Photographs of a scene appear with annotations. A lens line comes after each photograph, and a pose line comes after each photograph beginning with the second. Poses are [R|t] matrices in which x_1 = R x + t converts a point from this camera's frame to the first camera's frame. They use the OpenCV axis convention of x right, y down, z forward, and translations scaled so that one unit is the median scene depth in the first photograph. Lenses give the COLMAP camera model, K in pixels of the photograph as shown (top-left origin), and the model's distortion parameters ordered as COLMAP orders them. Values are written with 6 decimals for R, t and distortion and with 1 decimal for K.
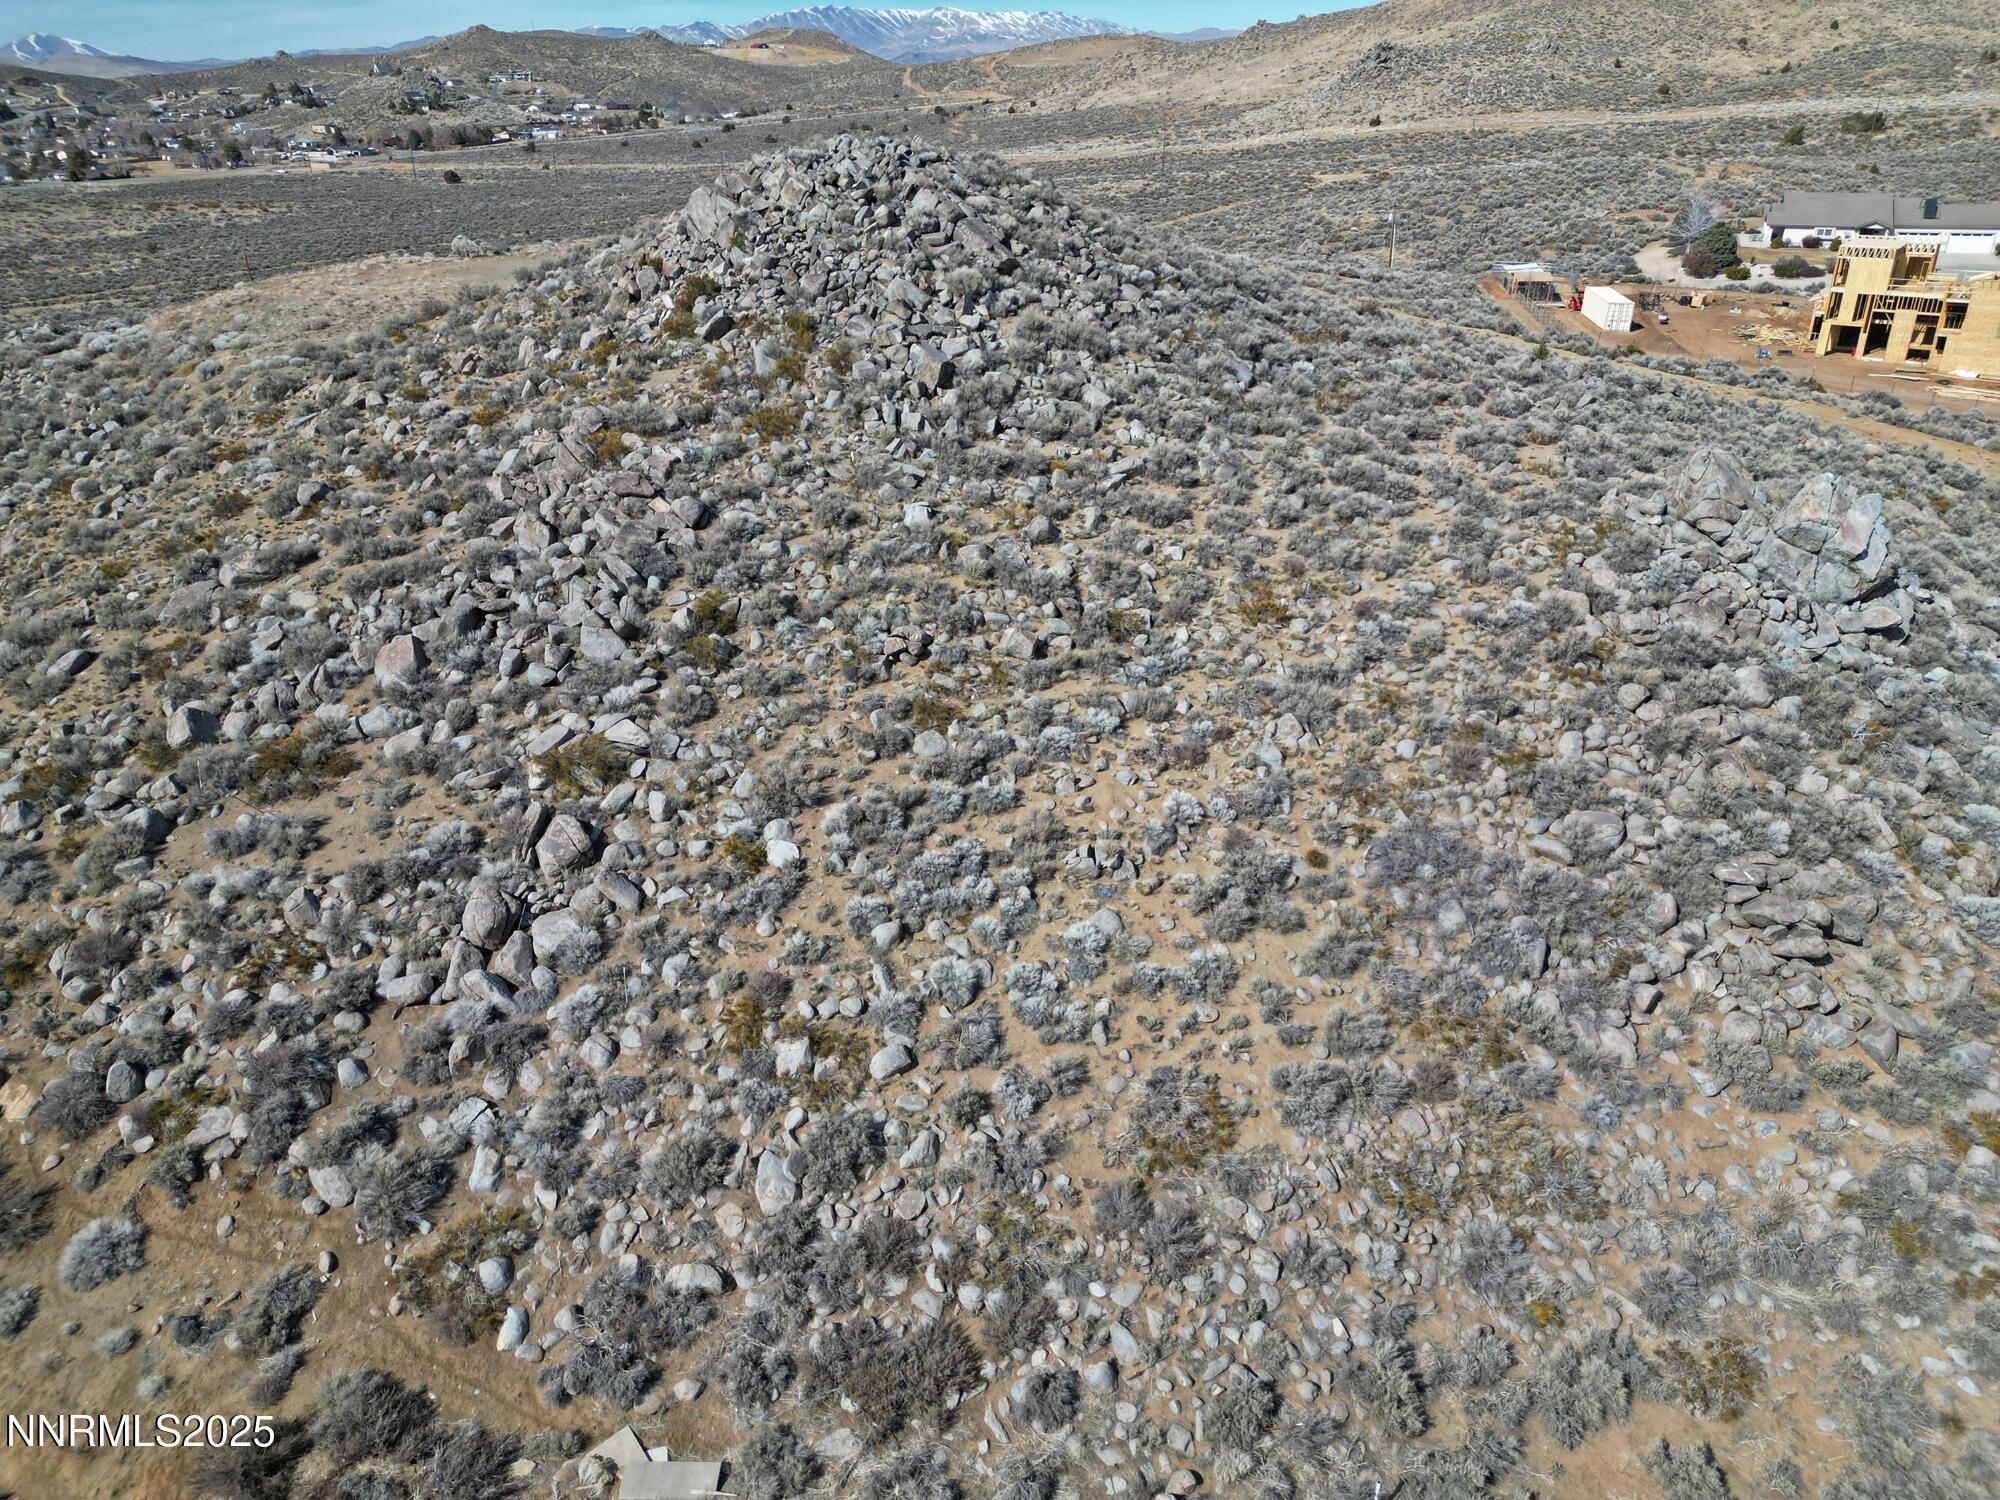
lens RADIAL K [[1388.9, 0, 1000.0], [0, 1388.9, 750.0], [0, 0, 1]] dist [0.091898, -0.098967]
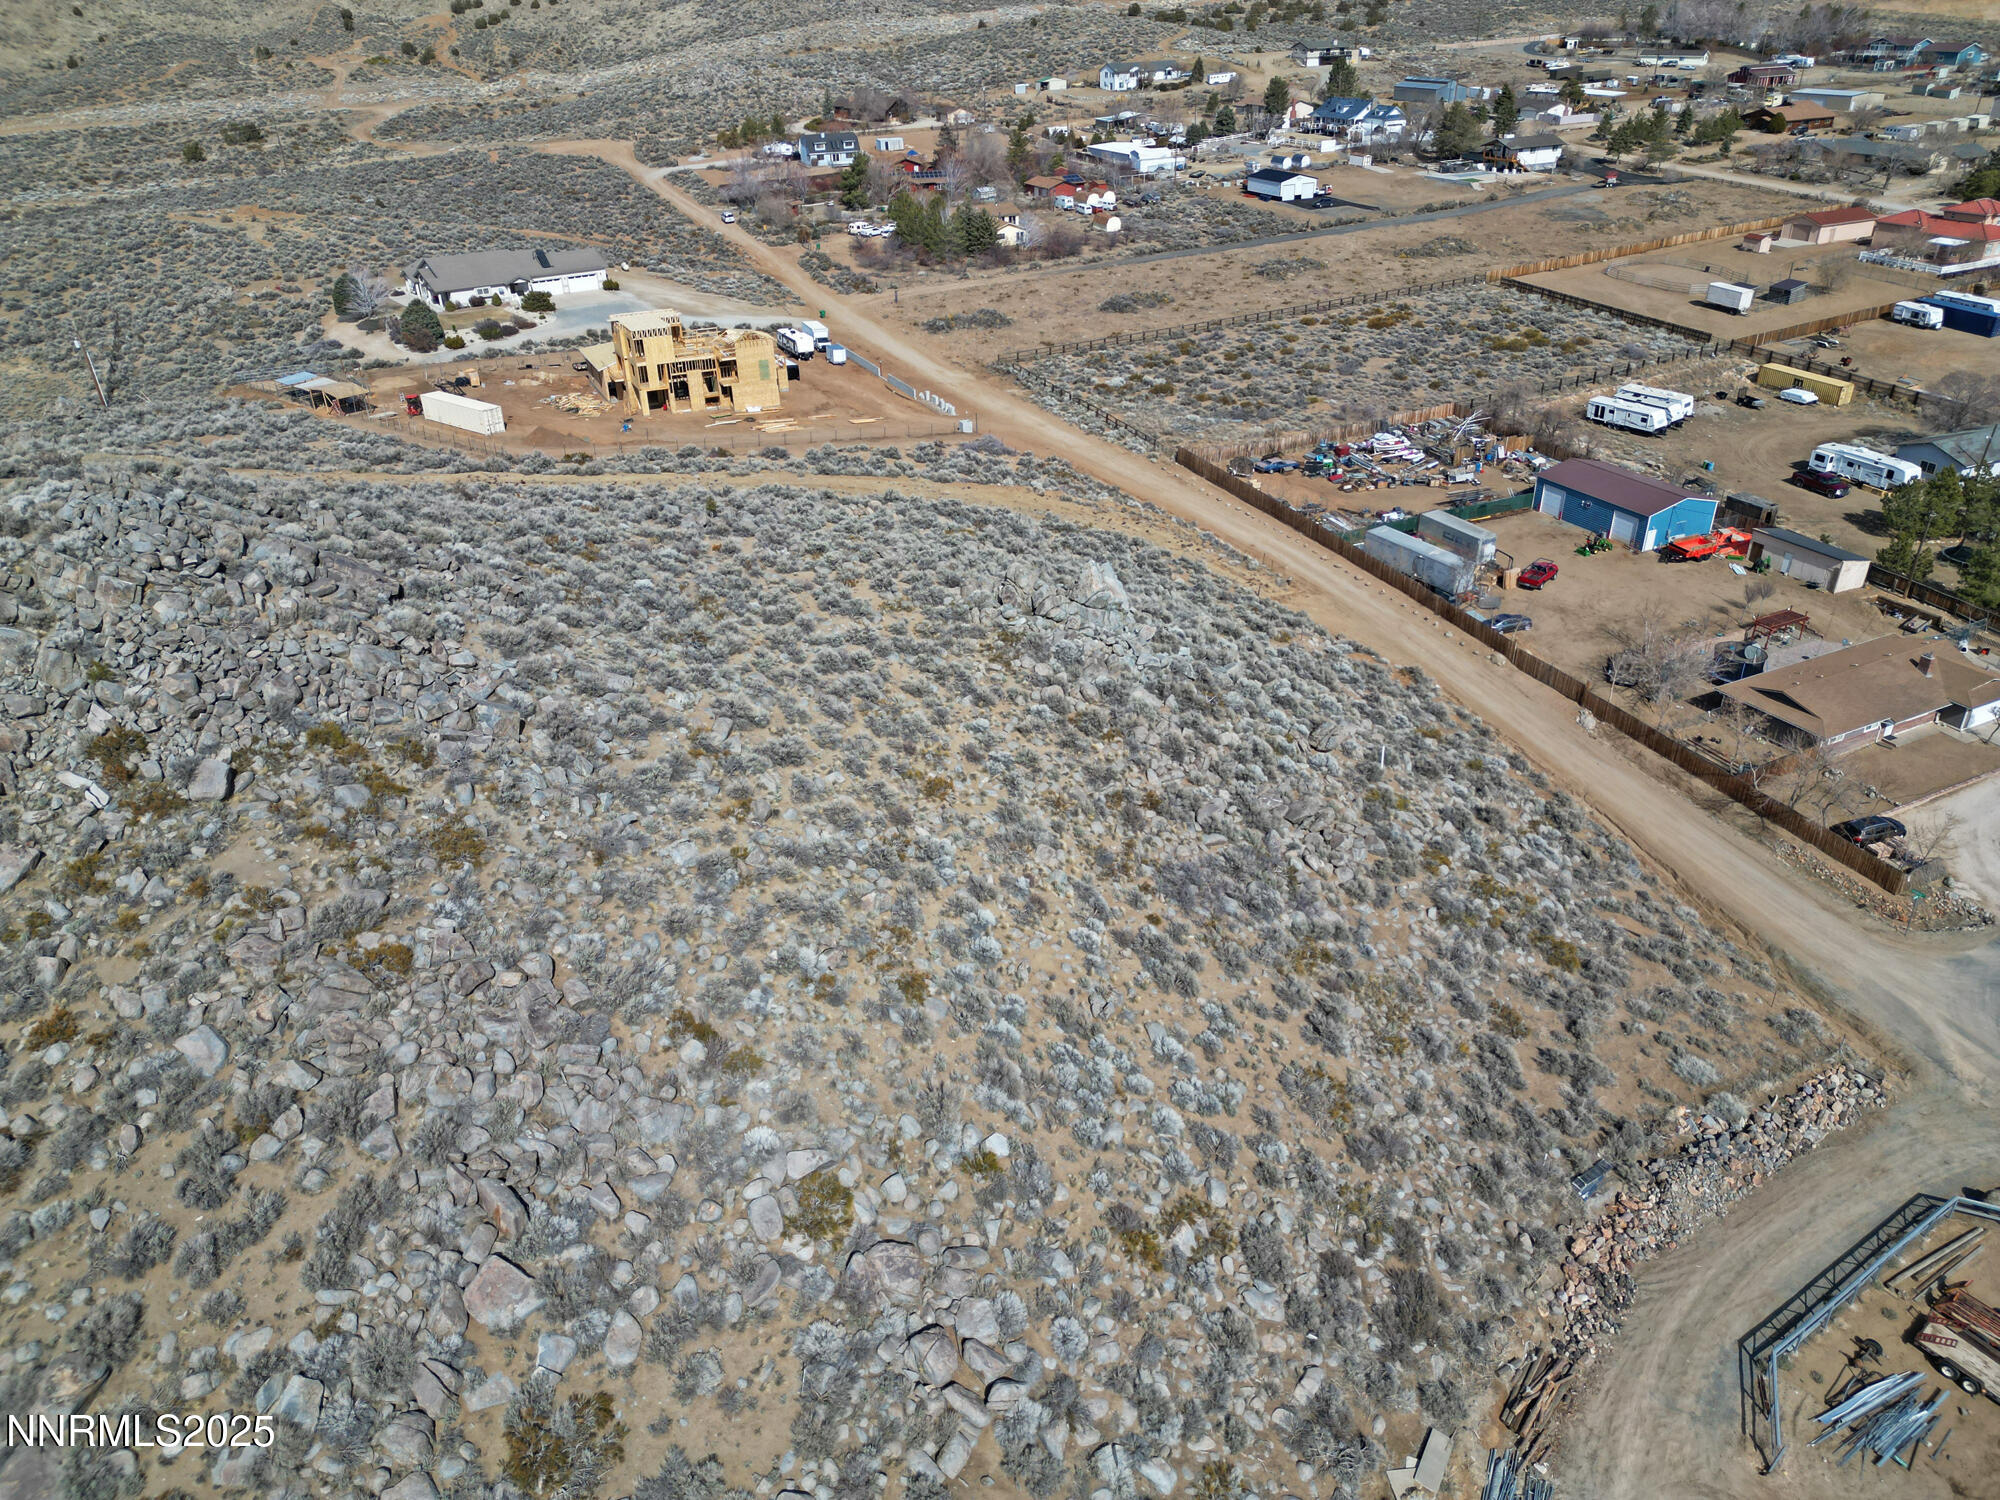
lens RADIAL K [[1388.9, 0, 1000.0], [0, 1388.9, 750.0], [0, 0, 1]] dist [0.091898, -0.098967]
pose [[0.482819, -0.419487, 0.768711, -0.861238], [0.395693, 0.887588, 0.235827, -0.466818], [-0.781225, 0.190312, 0.594532, 0.203418]]
